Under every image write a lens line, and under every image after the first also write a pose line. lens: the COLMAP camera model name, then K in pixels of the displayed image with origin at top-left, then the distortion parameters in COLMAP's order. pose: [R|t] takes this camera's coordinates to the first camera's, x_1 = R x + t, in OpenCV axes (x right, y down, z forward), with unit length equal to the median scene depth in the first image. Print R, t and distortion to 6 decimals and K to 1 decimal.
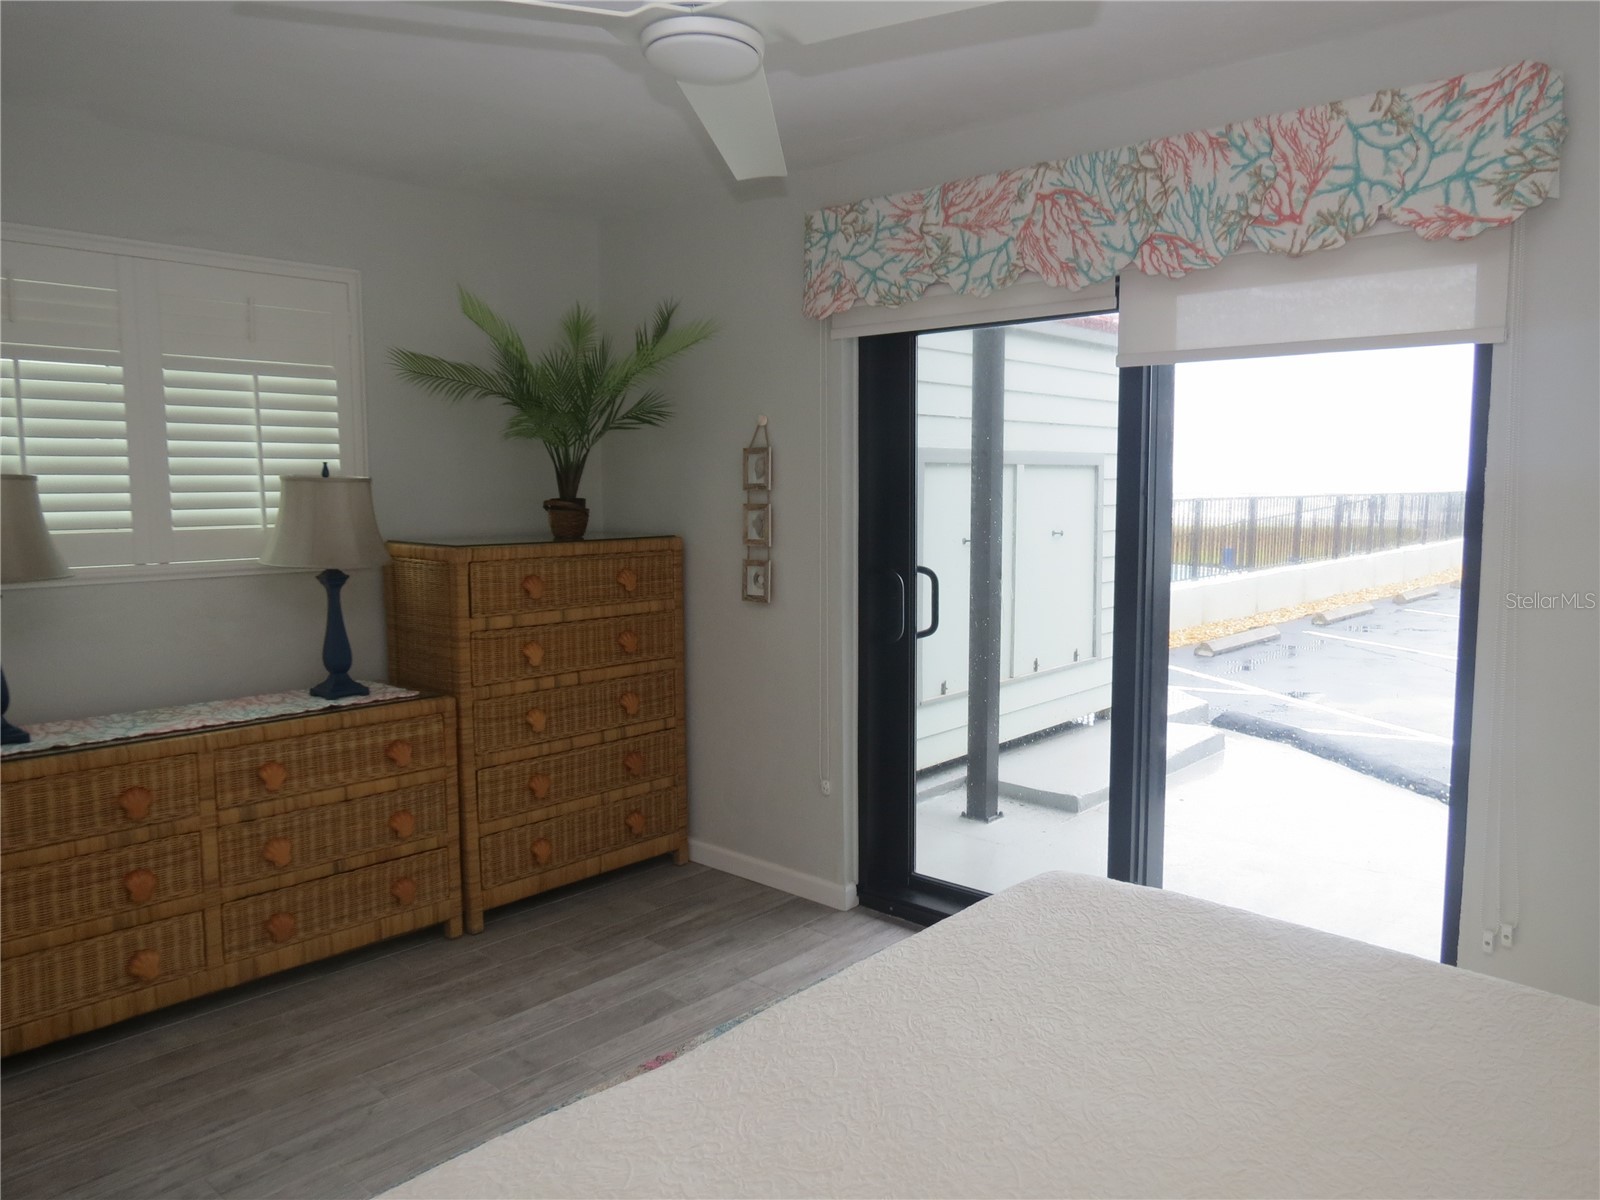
lens RADIAL K [[1100.7, 0, 800.0], [0, 1100.7, 600.0], [0, 0, 1]] dist [-0.054564, 0.033880]
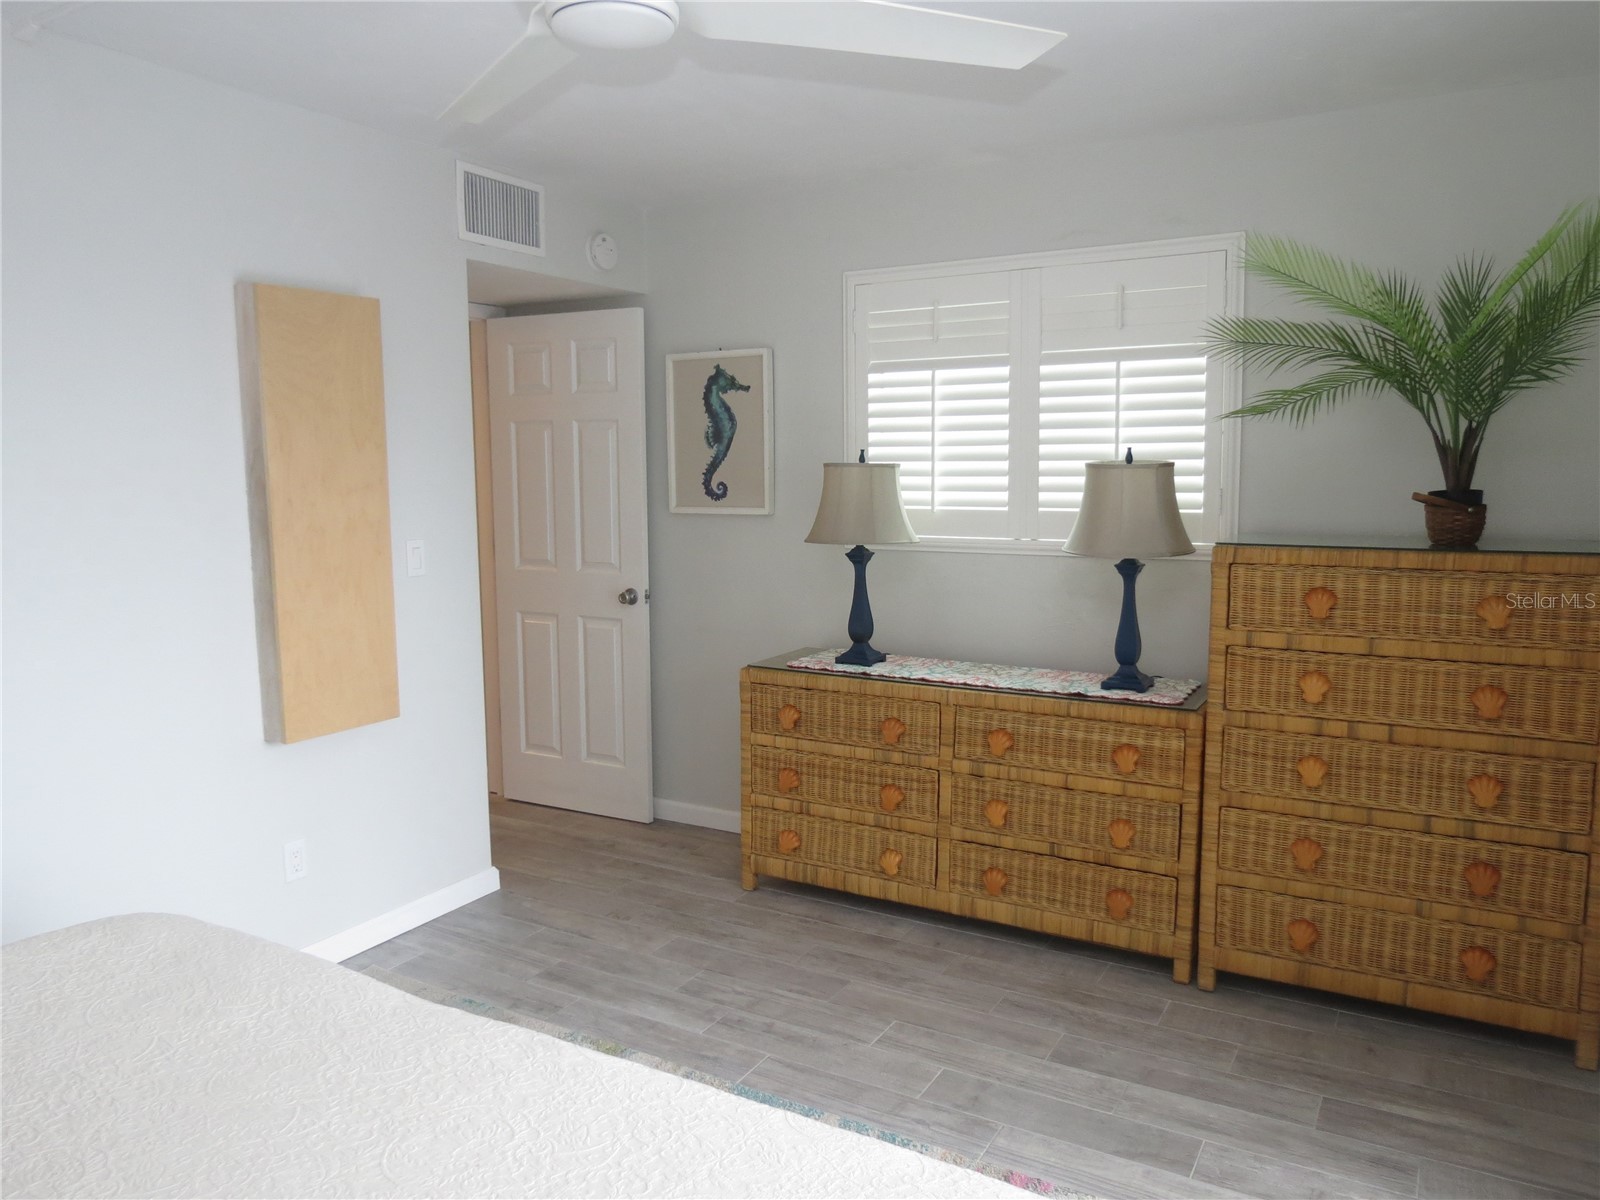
lens RADIAL K [[1100.7, 0, 800.0], [0, 1100.7, 600.0], [0, 0, 1]] dist [-0.054564, 0.033880]
pose [[0.227723, 0.114806, -0.966934, 0.443083], [-0.095563, 0.990866, 0.095142, -0.054646], [0.969025, 0.070738, 0.236614, 0.476866]]
